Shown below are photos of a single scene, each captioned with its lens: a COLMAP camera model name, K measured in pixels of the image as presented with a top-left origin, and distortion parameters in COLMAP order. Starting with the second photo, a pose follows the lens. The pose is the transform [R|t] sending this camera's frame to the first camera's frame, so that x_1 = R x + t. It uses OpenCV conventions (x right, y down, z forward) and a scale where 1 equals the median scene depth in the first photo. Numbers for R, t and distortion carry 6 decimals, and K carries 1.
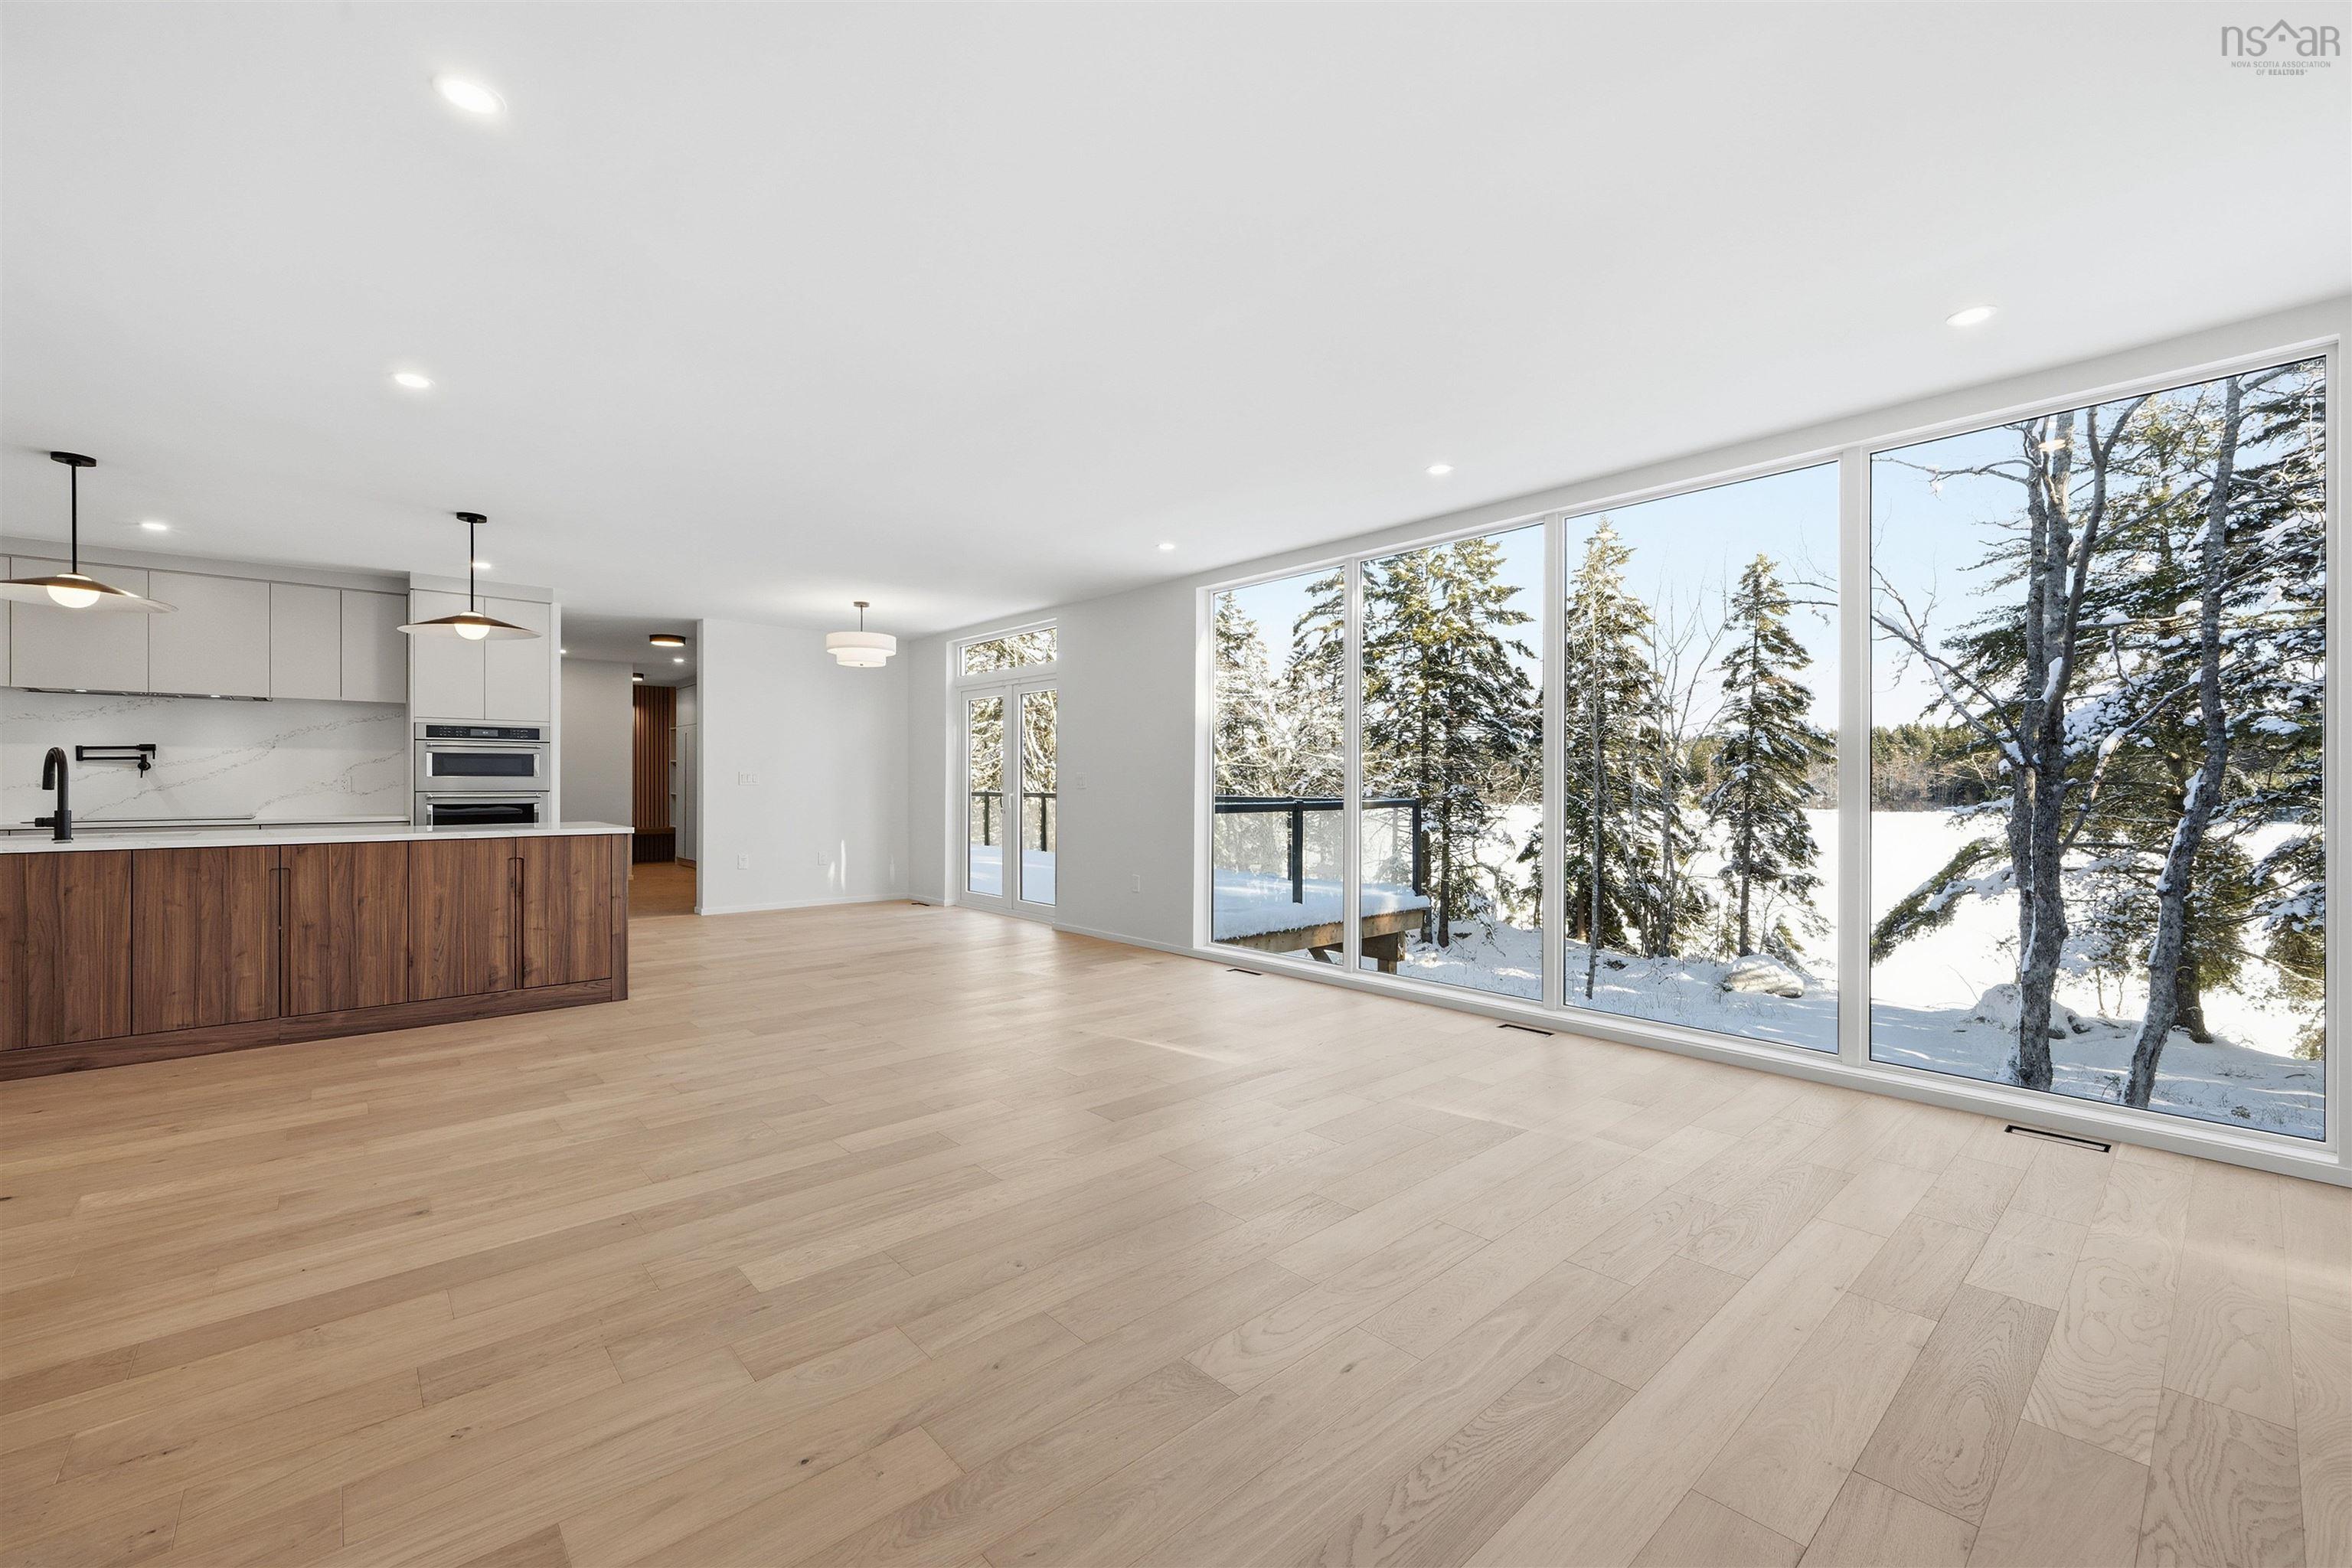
lens RADIAL K [[958.4, 0, 1176.0], [0, 958.4, 784.0], [0, 0, 1]] dist [0.000093, -0.000095]
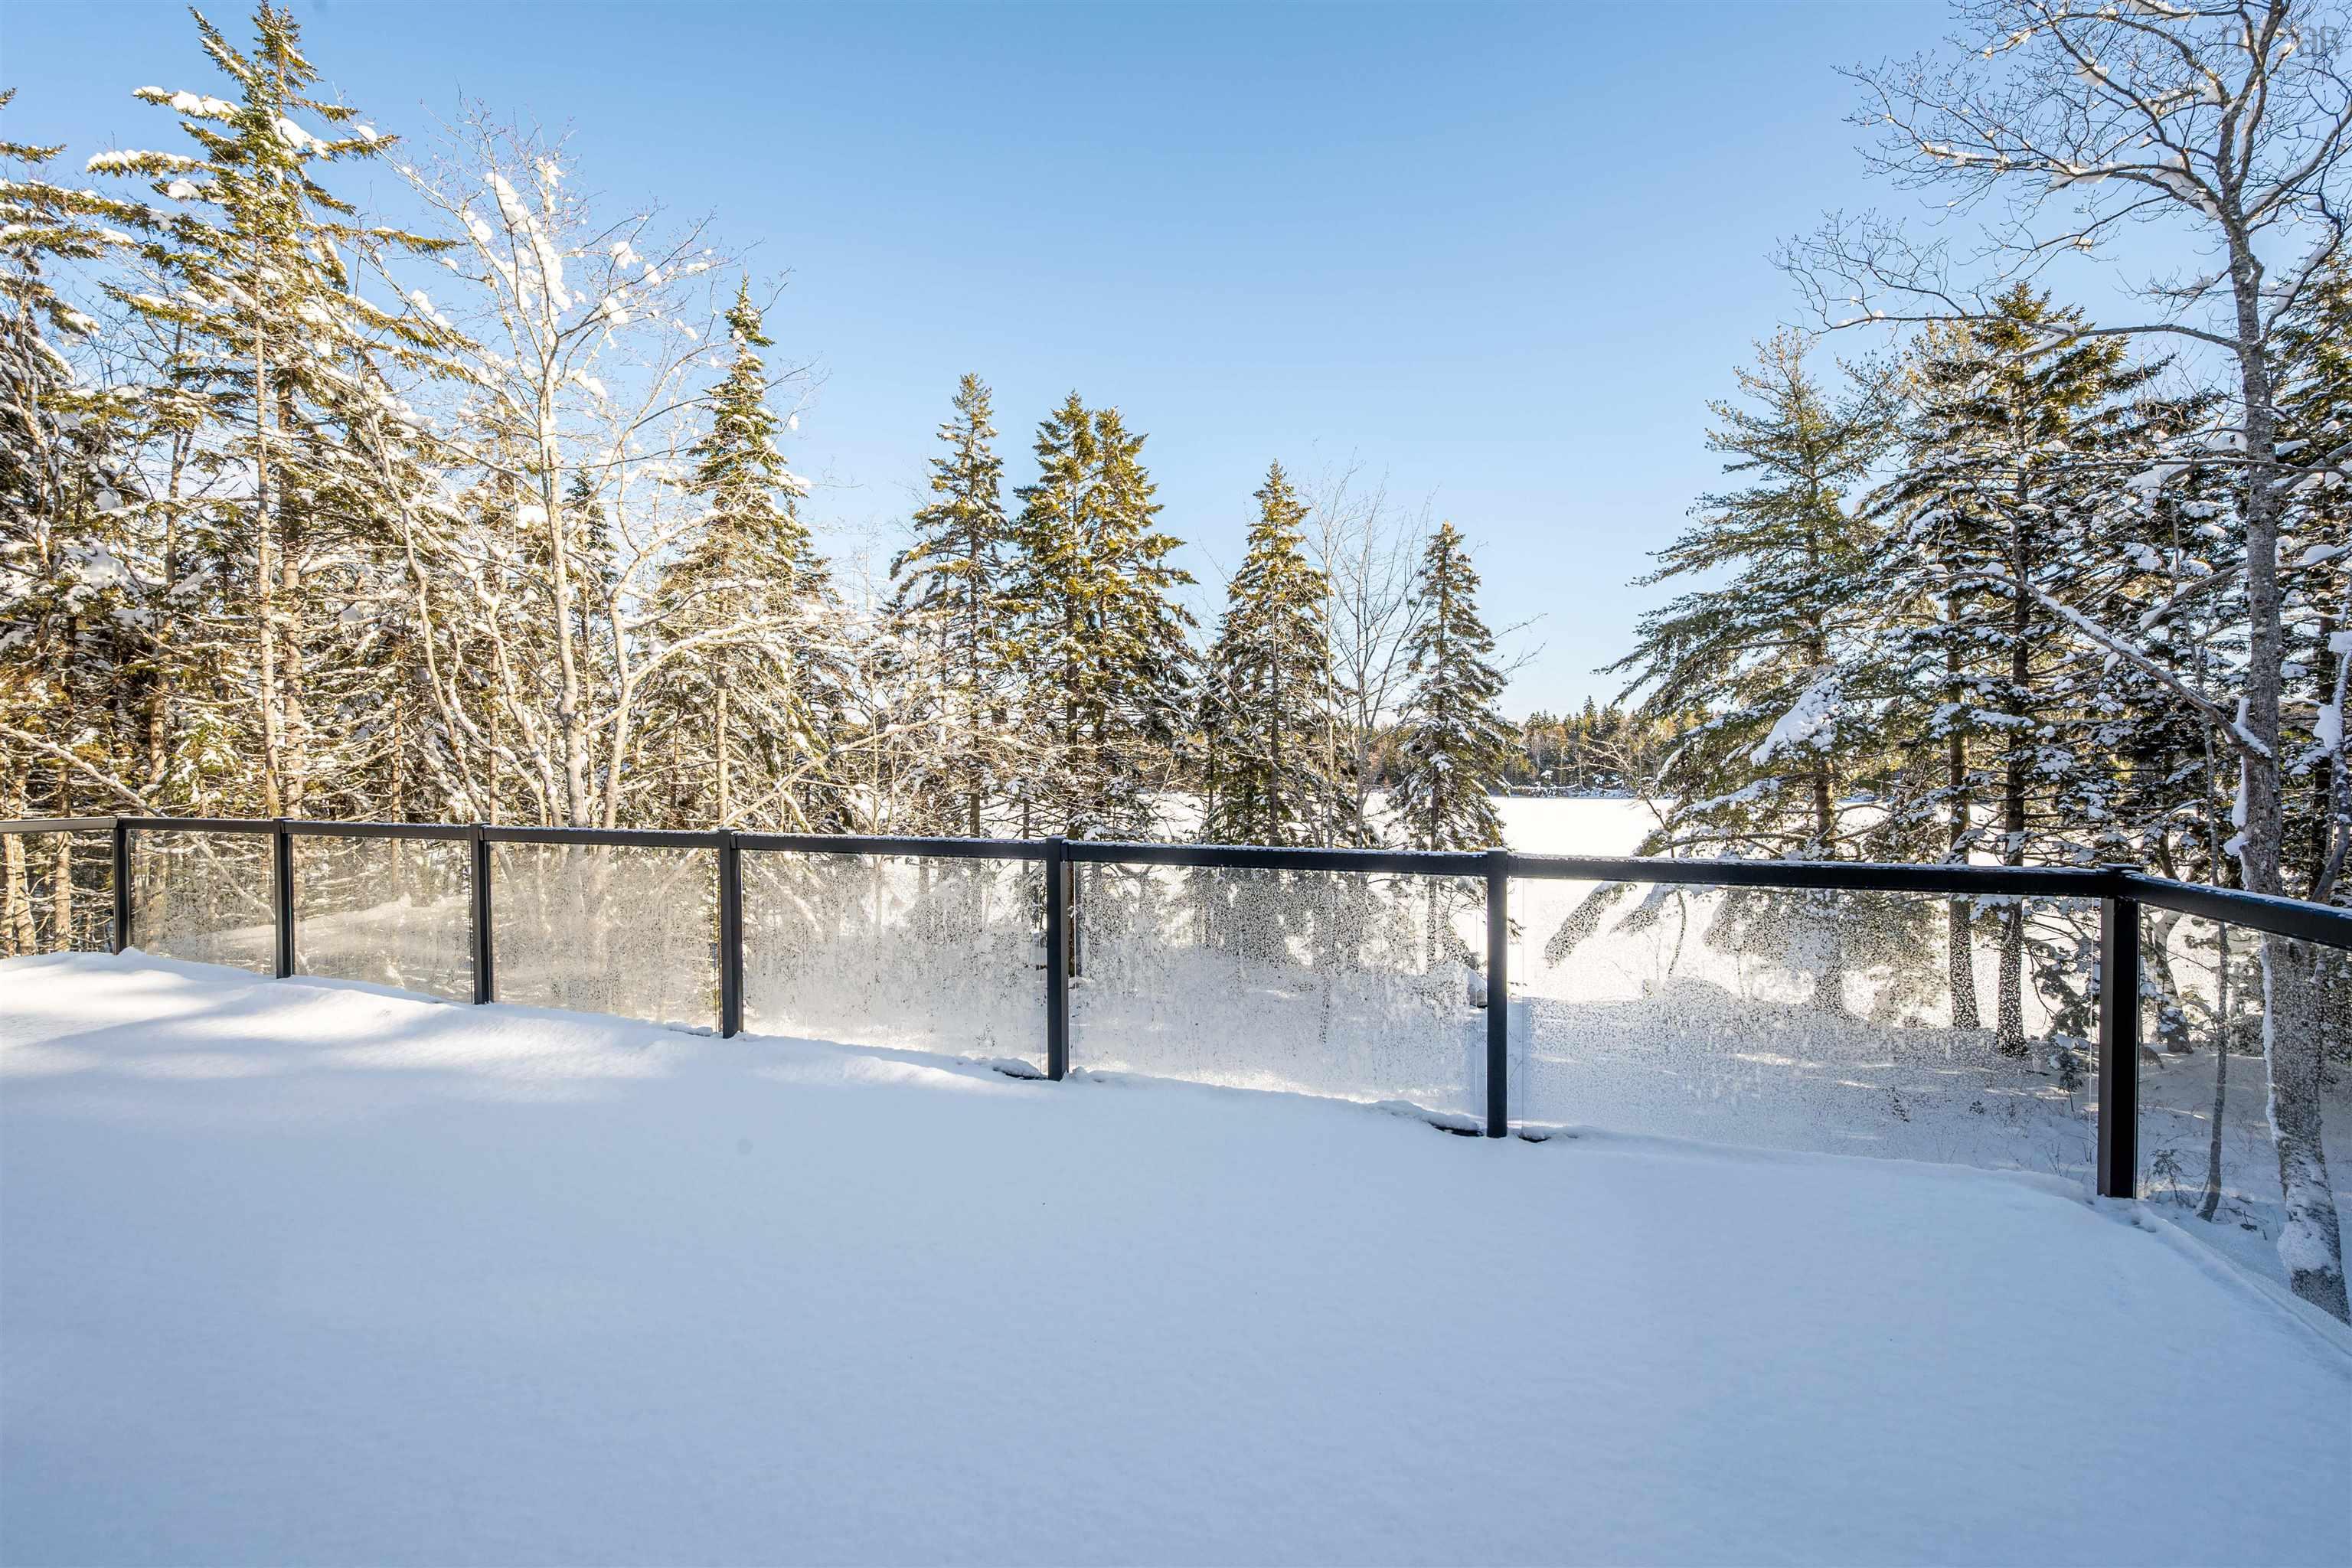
lens RADIAL K [[940.6, 0, 1181.8], [0, 940.6, 779.5], [0, 0, 1]] dist [0.000418, 0.000291]
pose [[0.876575, -0.006258, 0.481224, -0.173217], [0.002621, 0.999963, 0.008231, -0.018513], [-0.481258, -0.005954, 0.876559, 1.296202]]
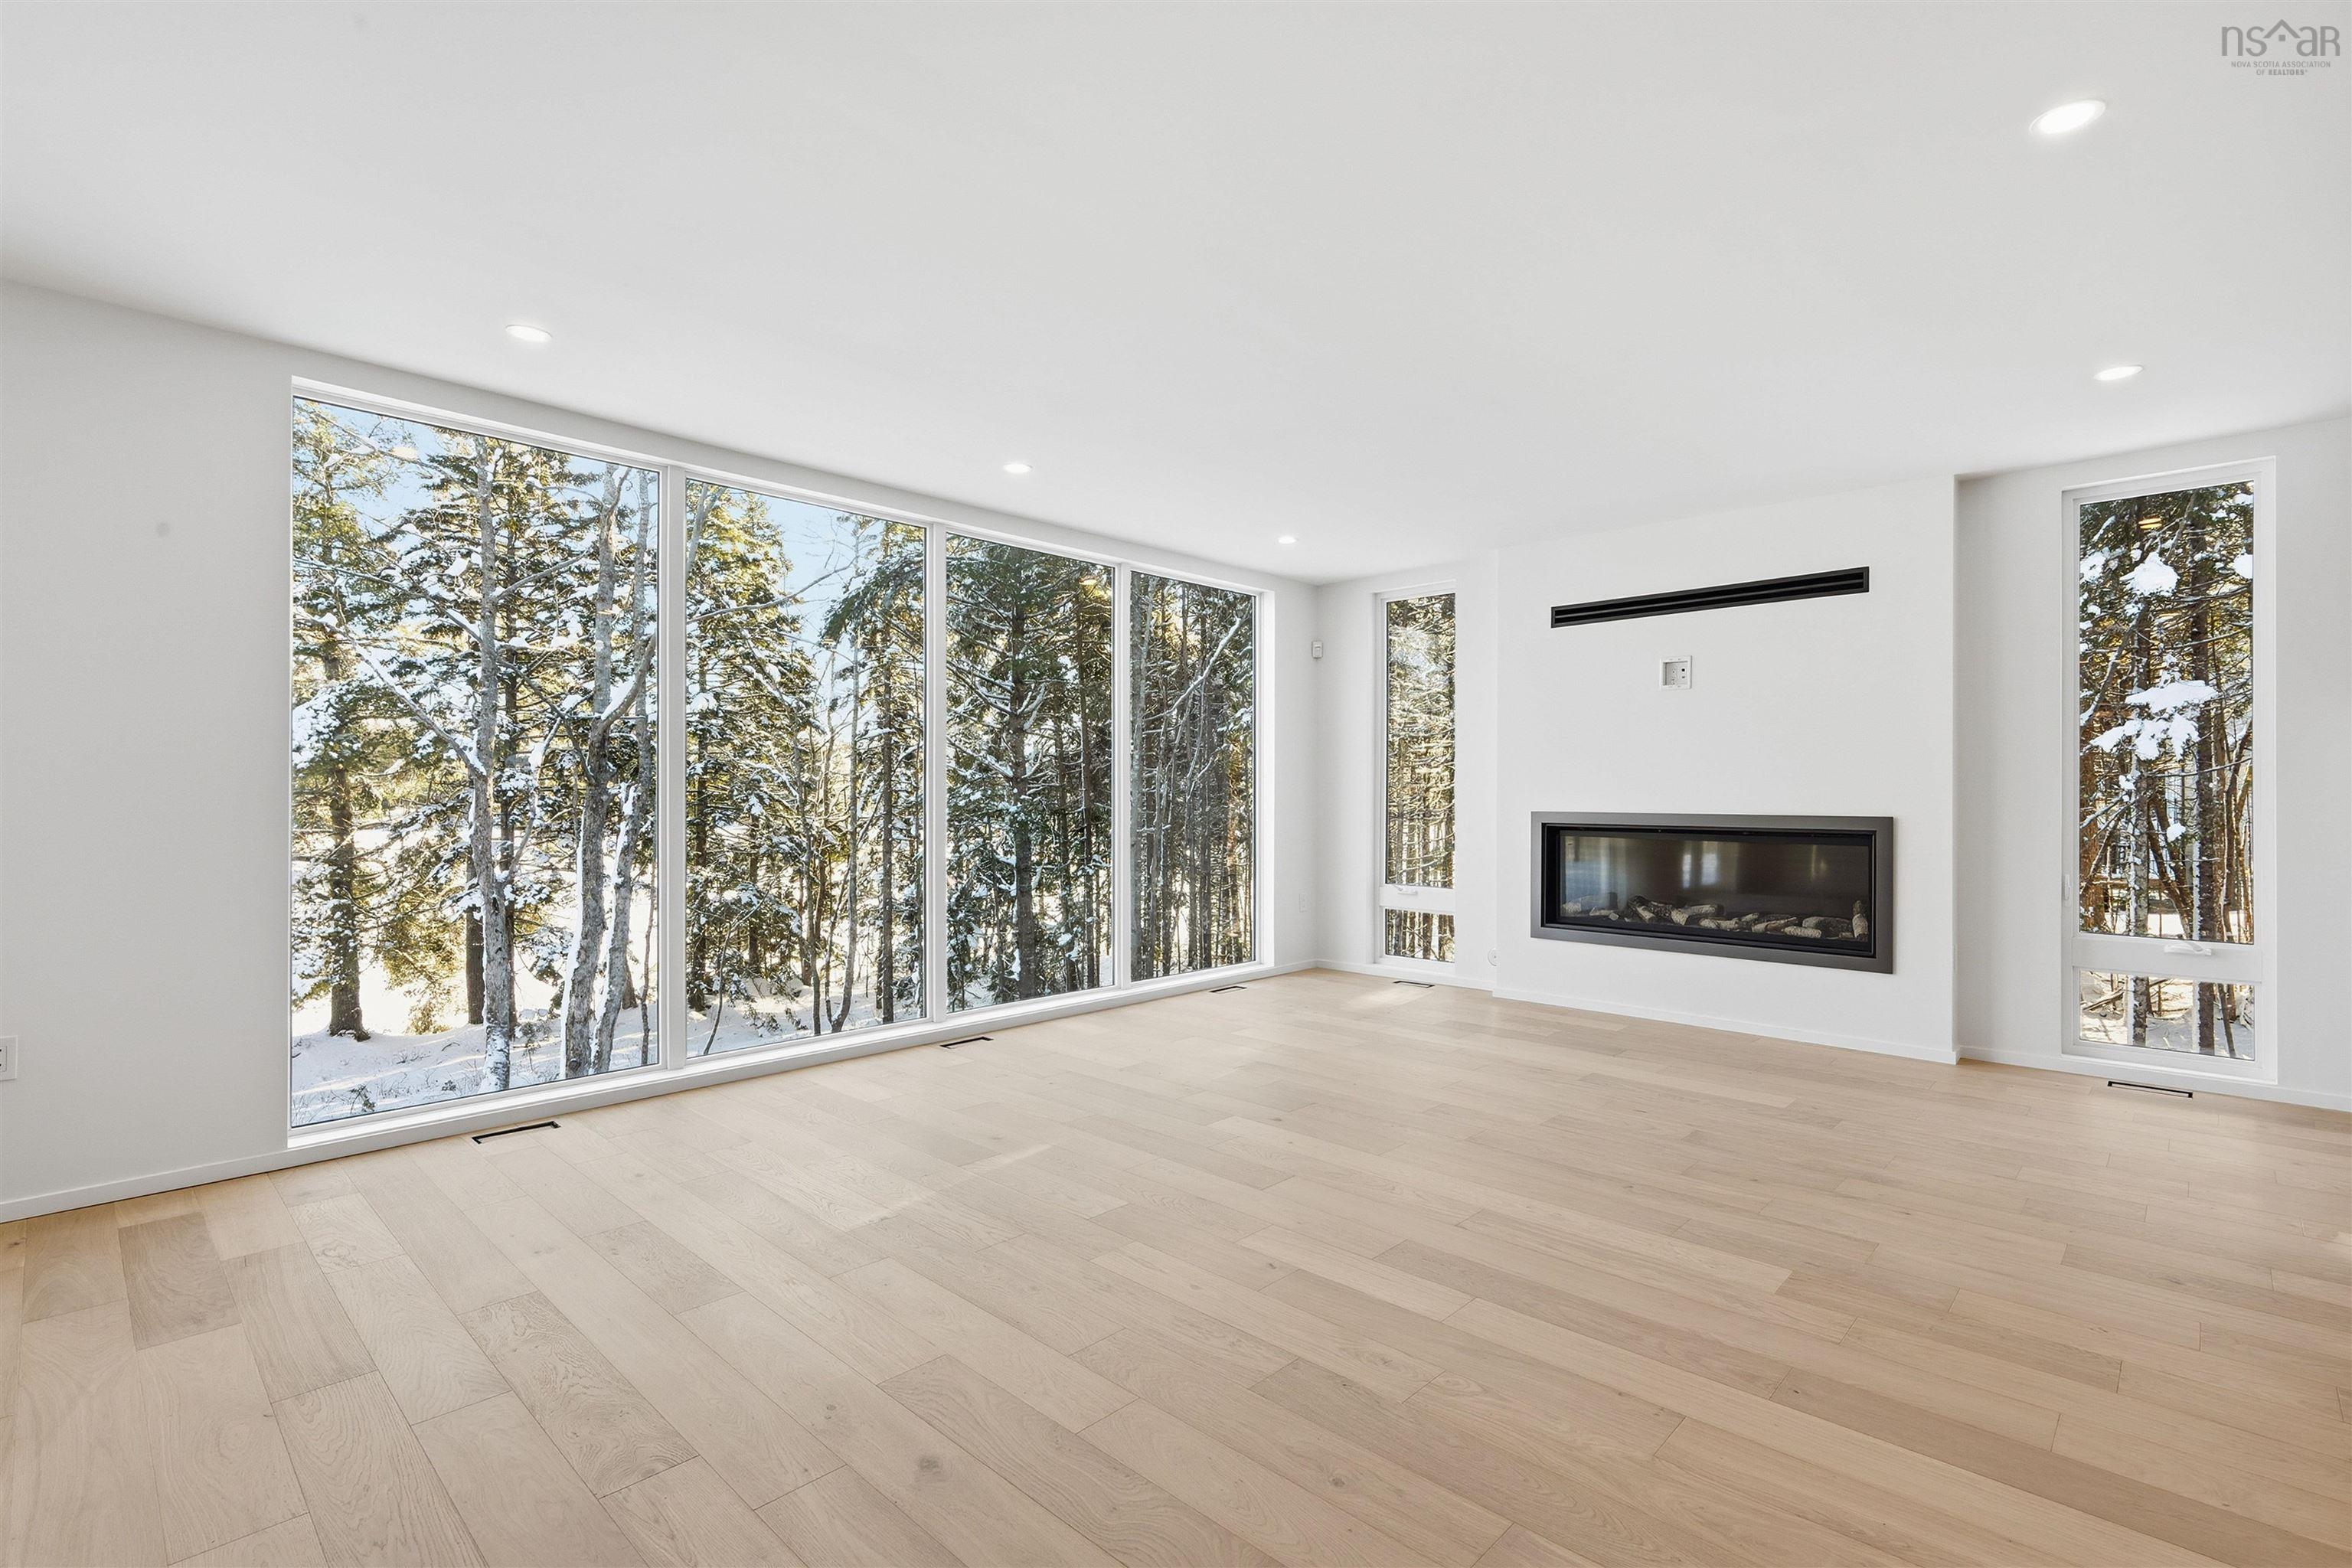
lens RADIAL K [[1079.8, 0, 1191.5], [0, 1079.8, 793.4], [0, 0, 1]] dist [-0.000702, 0.000092]
pose [[-0.087334, 0.000864, 0.996179, -0.521809], [-0.000279, 1.000000, -0.000891, -0.000156], [-0.996179, -0.000355, -0.087334, 0.587222]]
